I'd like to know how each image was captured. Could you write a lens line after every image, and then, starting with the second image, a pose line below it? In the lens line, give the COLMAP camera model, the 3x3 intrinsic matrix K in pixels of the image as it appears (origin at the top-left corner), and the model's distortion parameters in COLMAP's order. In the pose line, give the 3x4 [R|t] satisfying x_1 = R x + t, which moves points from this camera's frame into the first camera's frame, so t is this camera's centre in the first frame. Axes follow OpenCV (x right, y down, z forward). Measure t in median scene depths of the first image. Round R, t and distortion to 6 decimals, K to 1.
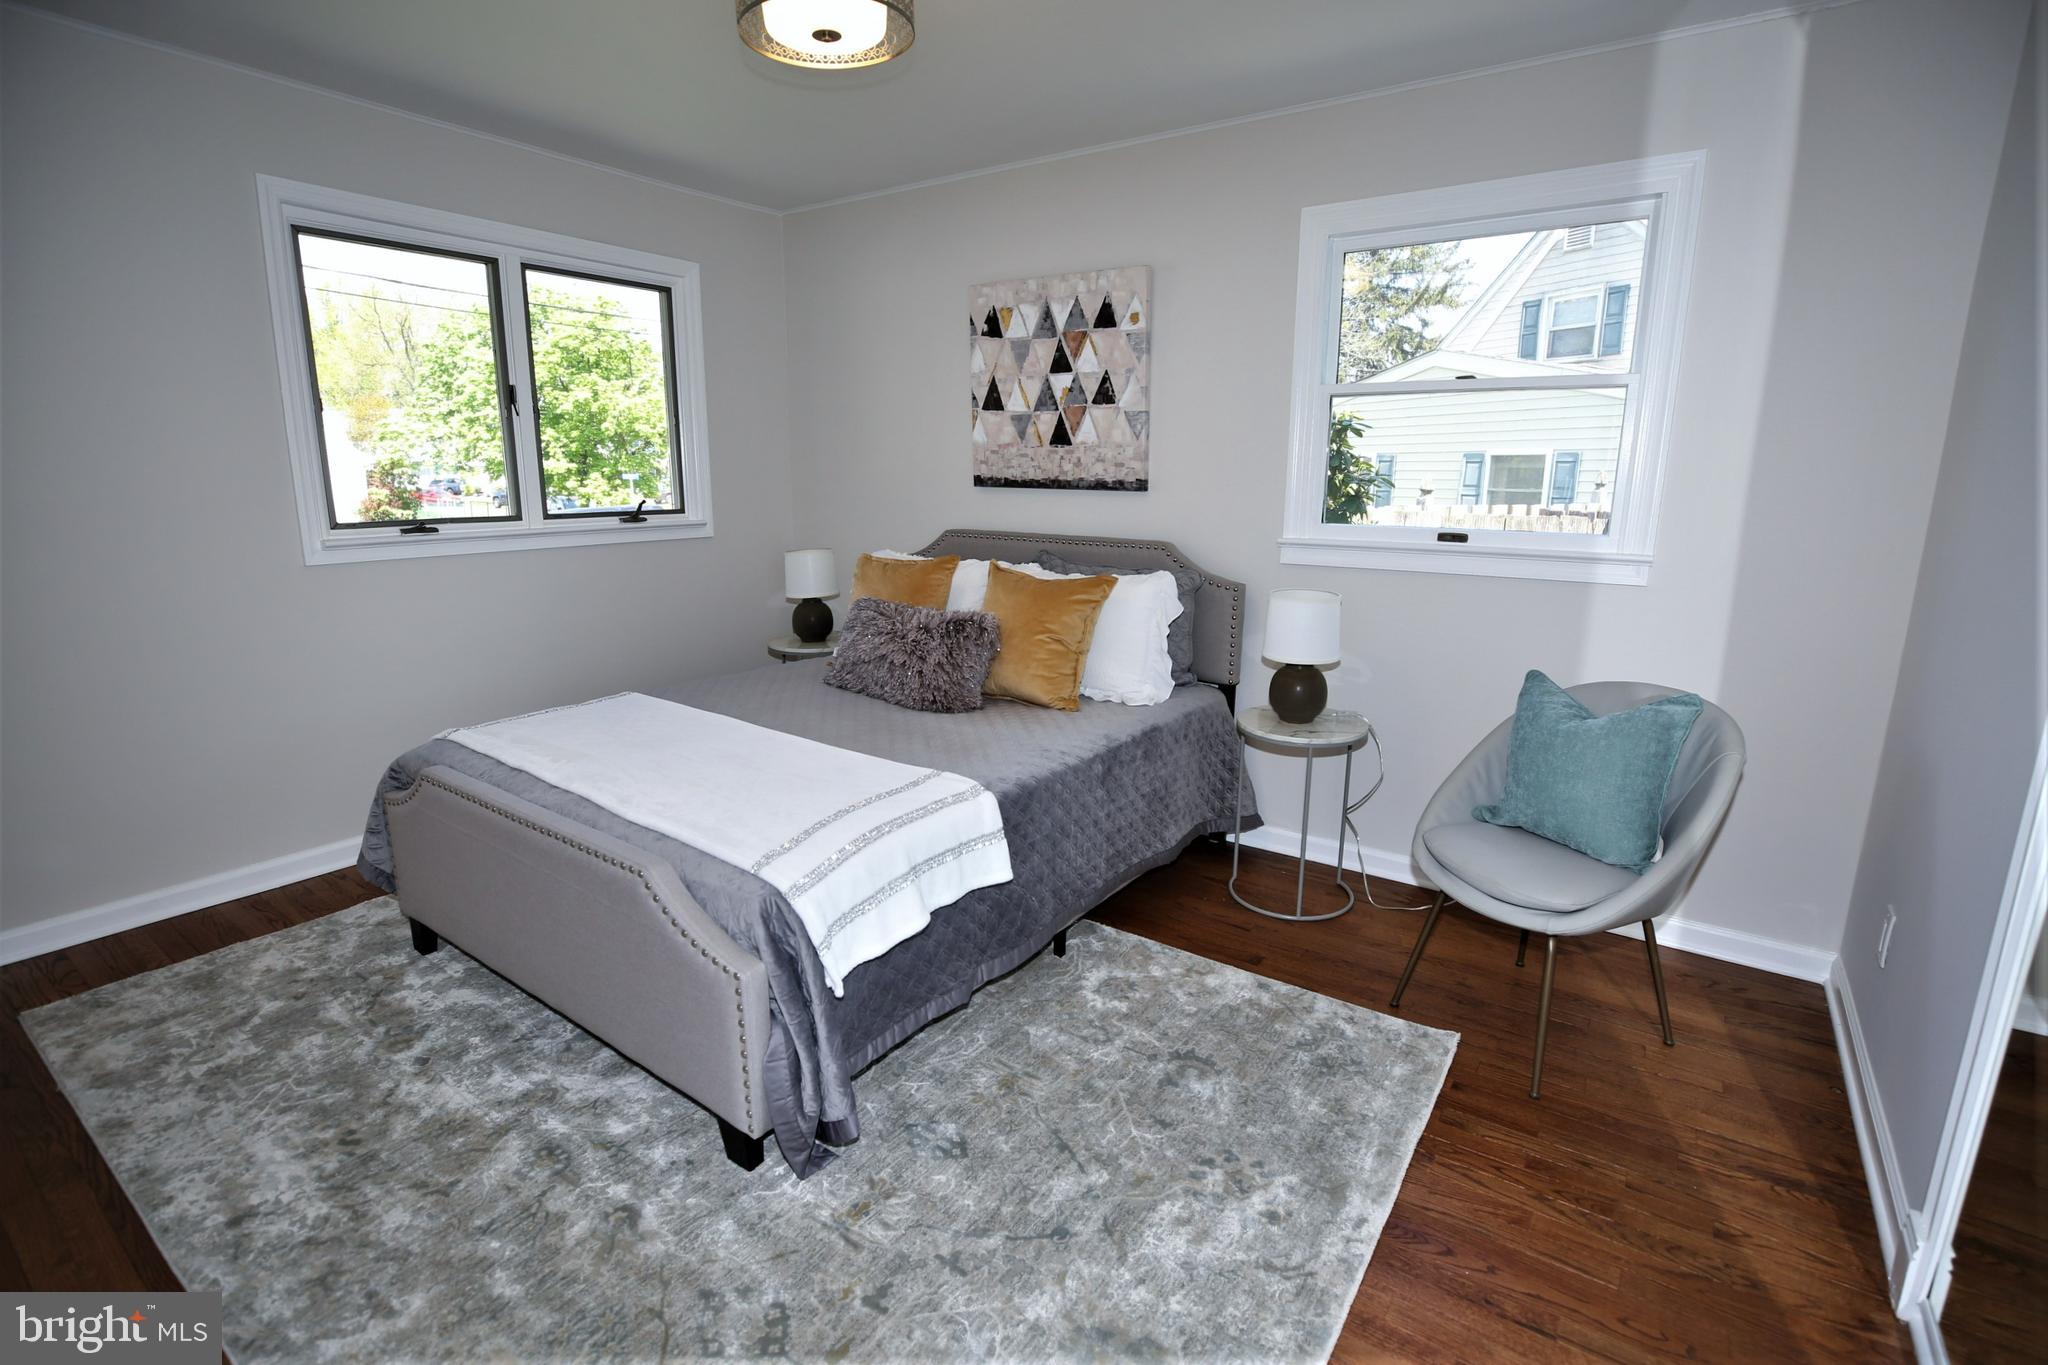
lens RADIAL K [[981.8, 0, 1020.0], [0, 981.8, 680.2], [0, 0, 1]] dist [-0.030696, 0.000998]
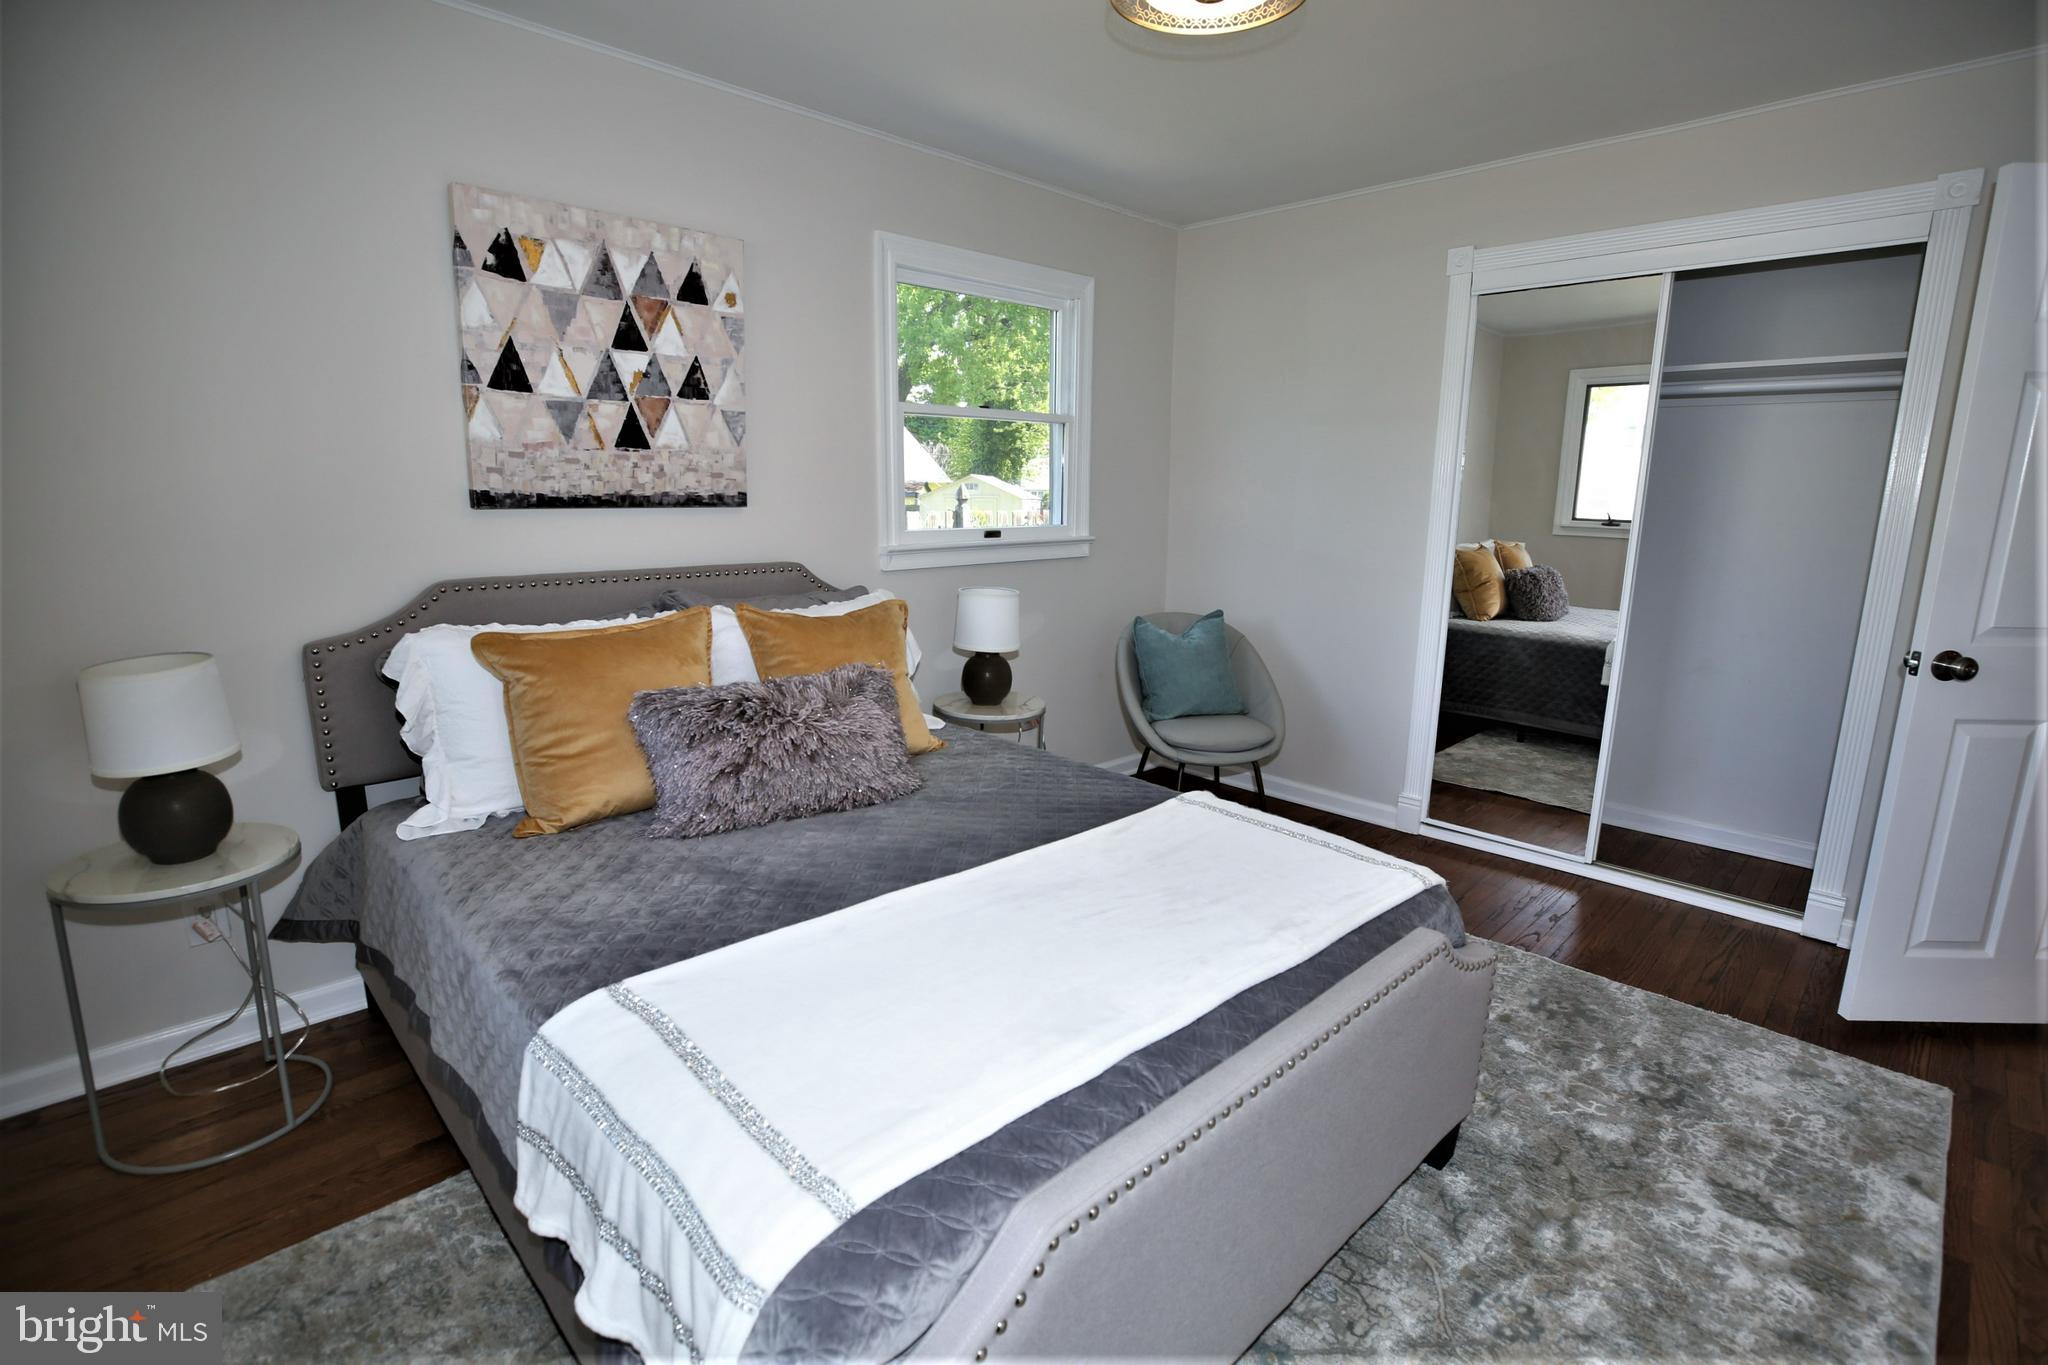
lens RADIAL K [[981.8, 0, 1020.0], [0, 981.8, 680.2], [0, 0, 1]] dist [-0.030696, 0.000998]
pose [[0.159063, -0.196890, 0.967436, -0.668801], [0.202645, 0.965559, 0.163190, -0.134718], [-0.966247, 0.170089, 0.193484, 0.618117]]
